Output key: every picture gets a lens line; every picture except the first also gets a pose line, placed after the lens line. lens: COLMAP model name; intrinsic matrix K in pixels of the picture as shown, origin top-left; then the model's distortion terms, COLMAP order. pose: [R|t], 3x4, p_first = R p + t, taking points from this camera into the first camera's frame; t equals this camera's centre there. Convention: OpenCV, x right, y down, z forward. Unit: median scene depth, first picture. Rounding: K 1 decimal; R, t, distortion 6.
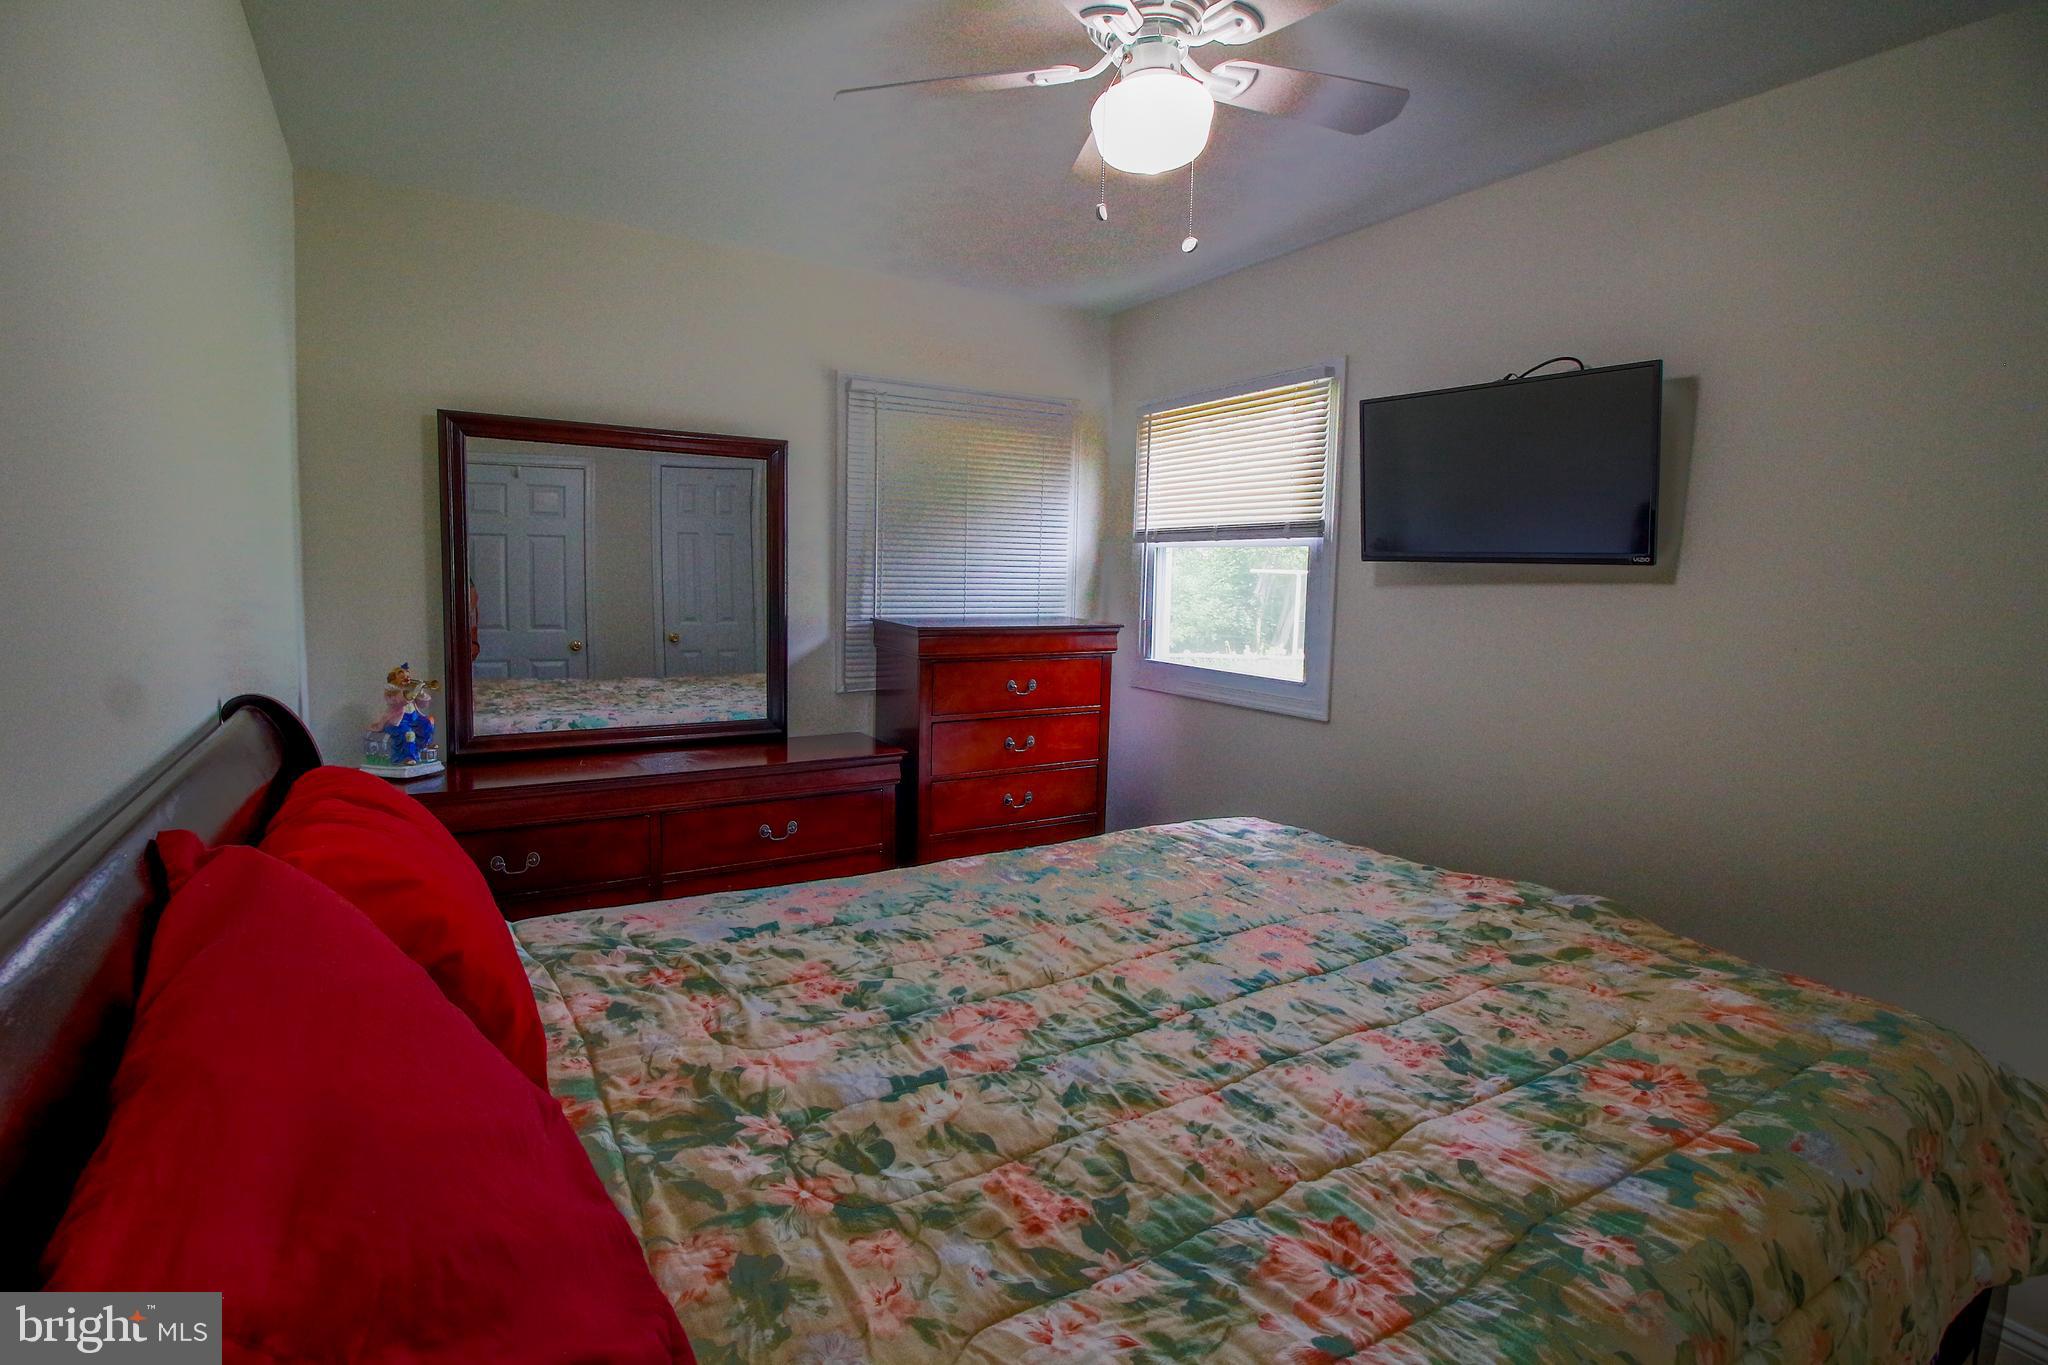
lens RADIAL K [[960.0, 0, 1030.3], [0, 960.0, 680.0], [0, 0, 1]] dist [-0.001707, -0.018583]
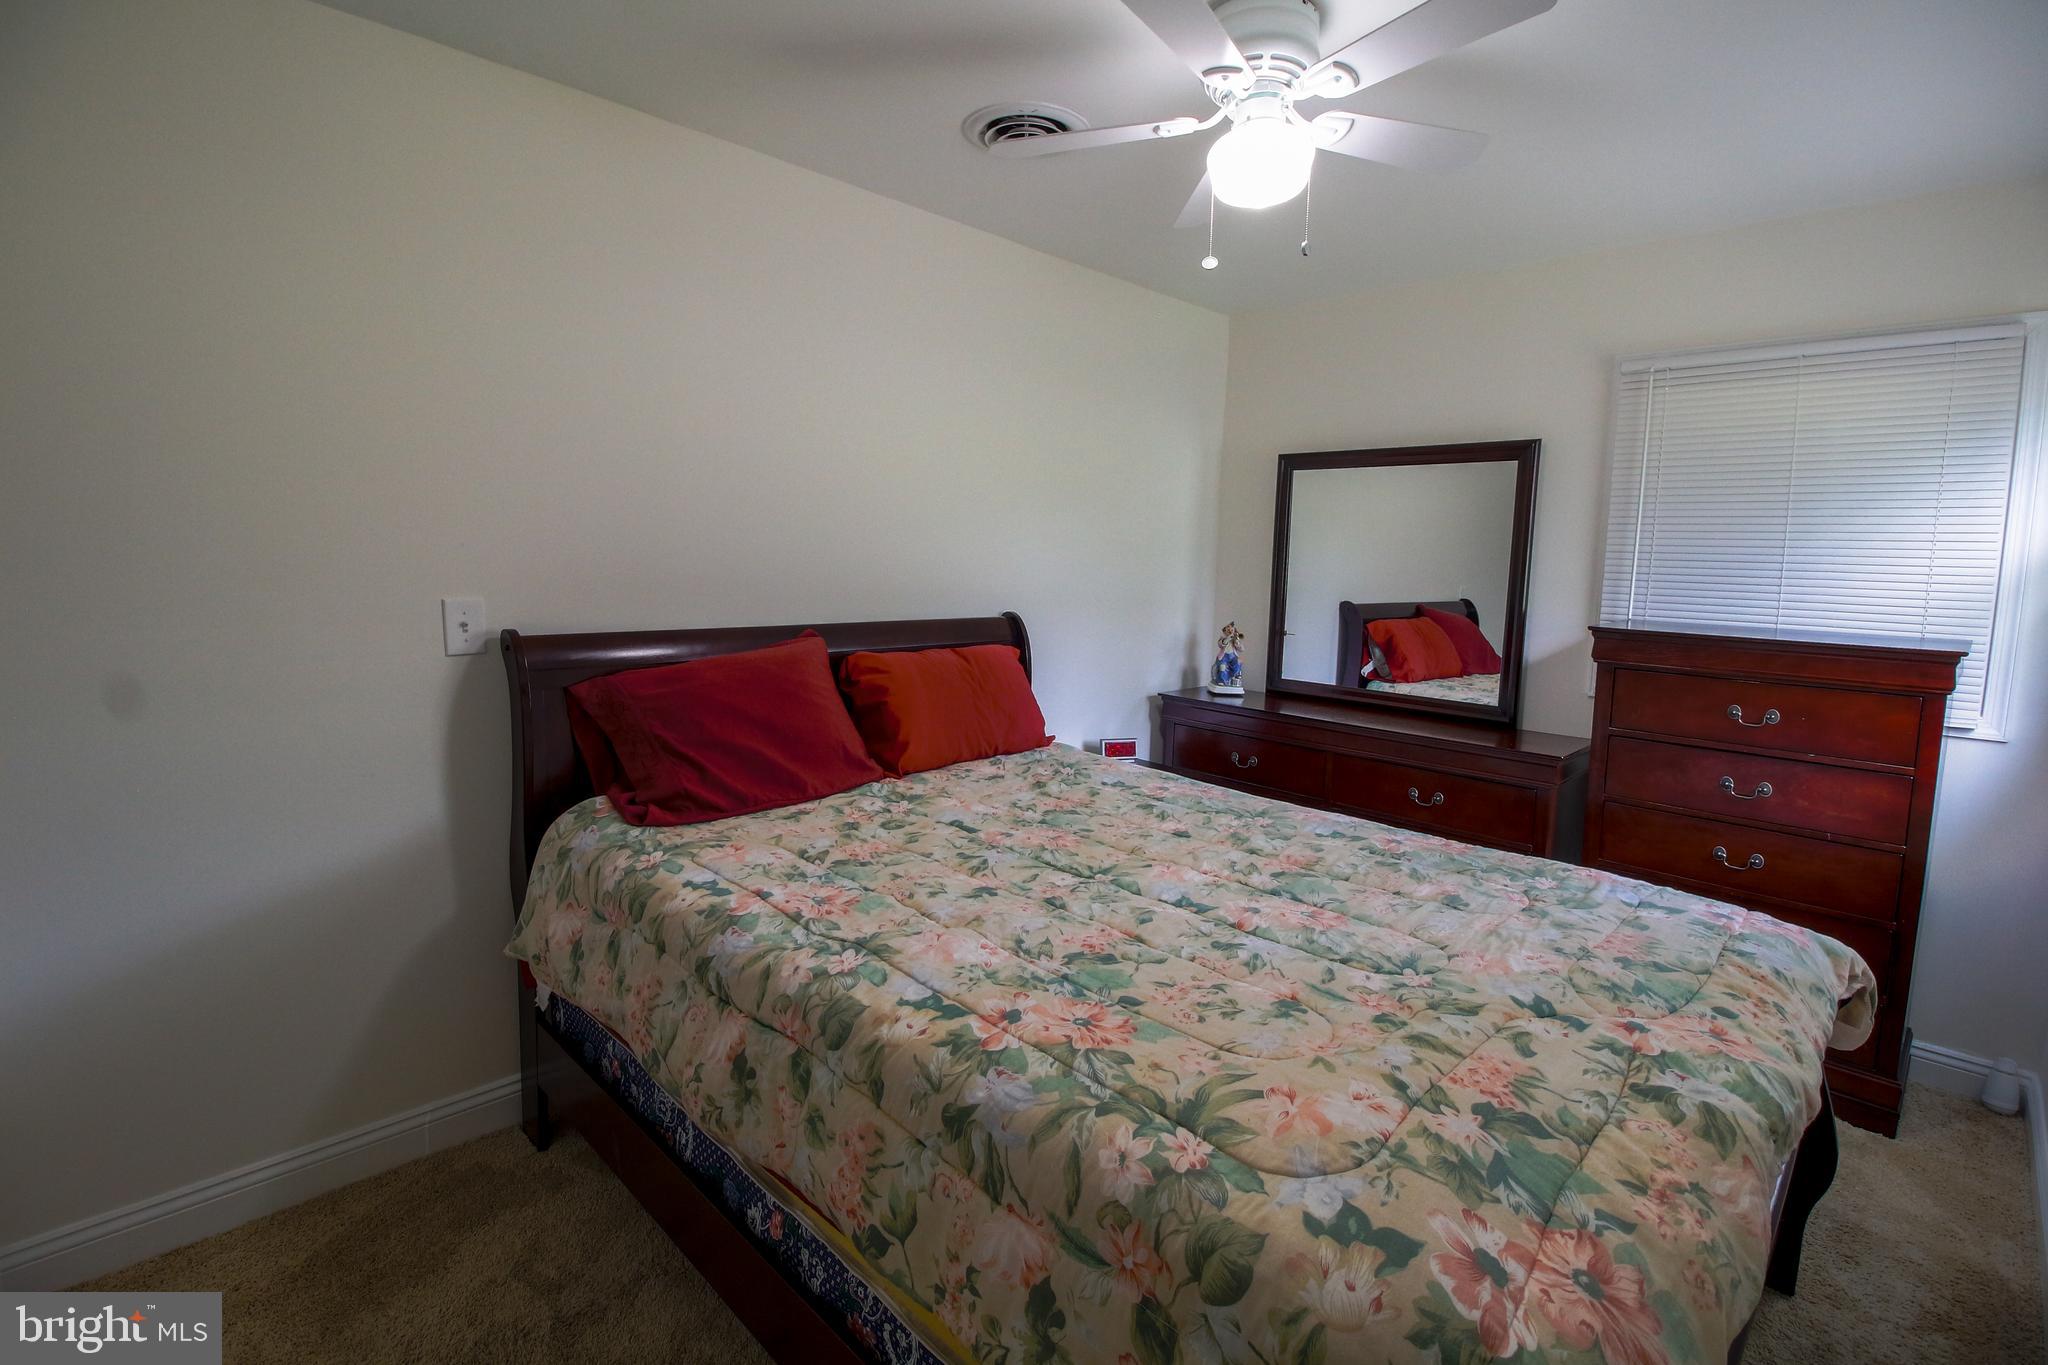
lens RADIAL K [[960.0, 0, 1030.3], [0, 960.0, 680.0], [0, 0, 1]] dist [-0.001707, -0.018583]
pose [[0.219374, 0.112714, -0.969108, 1.325689], [-0.128447, 0.987995, 0.085834, -0.025806], [0.967149, 0.105649, 0.231218, 0.541938]]
